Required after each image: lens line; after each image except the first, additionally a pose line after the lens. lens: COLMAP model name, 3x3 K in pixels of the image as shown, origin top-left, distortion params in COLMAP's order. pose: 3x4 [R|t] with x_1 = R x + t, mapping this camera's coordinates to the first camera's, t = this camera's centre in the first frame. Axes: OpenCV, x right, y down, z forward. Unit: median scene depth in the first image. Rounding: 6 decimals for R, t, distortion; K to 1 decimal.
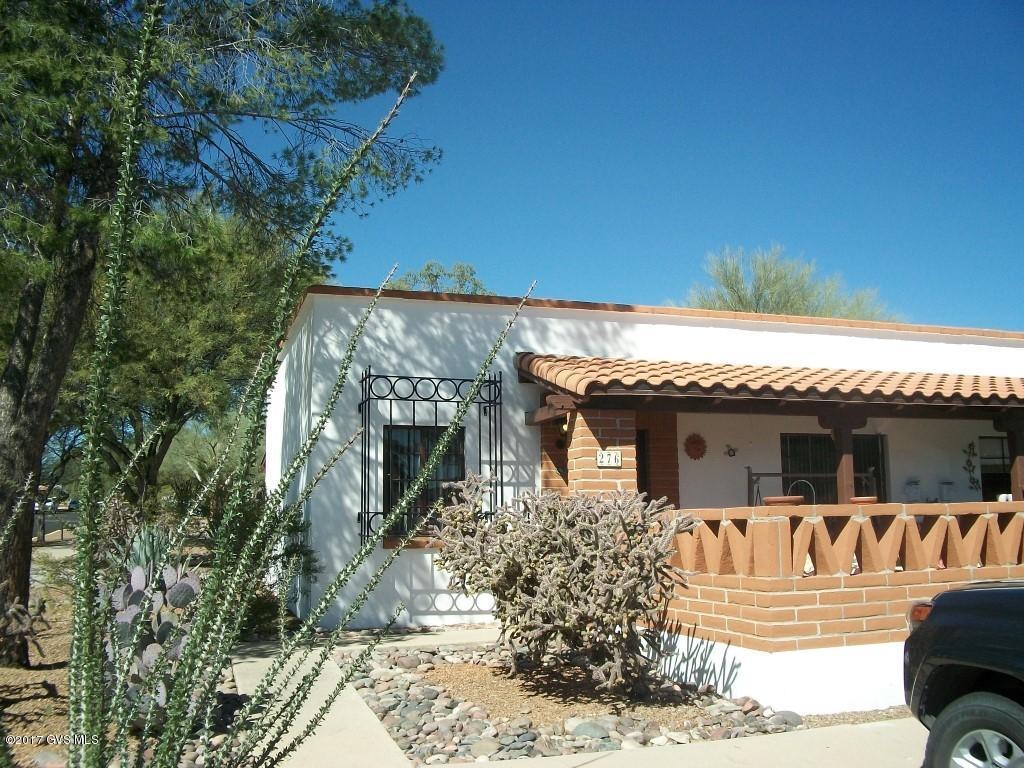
lens RADIAL K [[965.2, 0, 512.0], [0, 965.2, 384.0], [0, 0, 1]] dist [-0.152441, 0.078676]
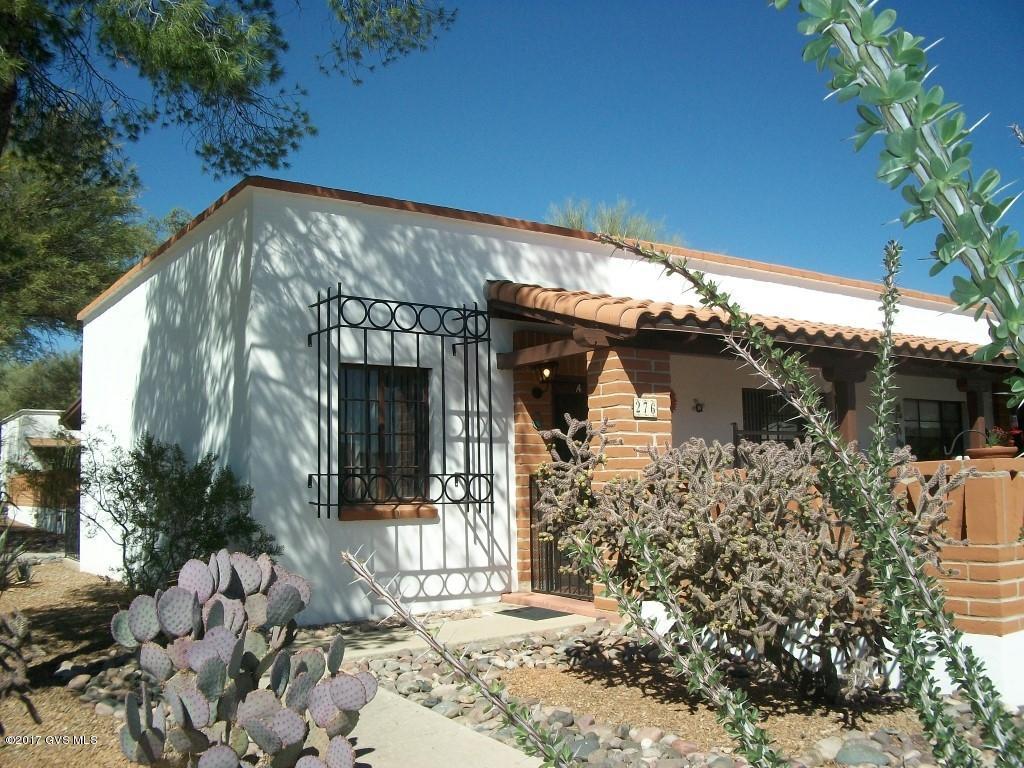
lens RADIAL K [[965.2, 0, 512.0], [0, 965.2, 384.0], [0, 0, 1]] dist [-0.152441, 0.078676]
pose [[0.957236, 0.022709, 0.288417, -0.221258], [-0.032107, 0.999095, 0.027896, 0.033355], [-0.287522, -0.035963, 0.957099, 0.213541]]
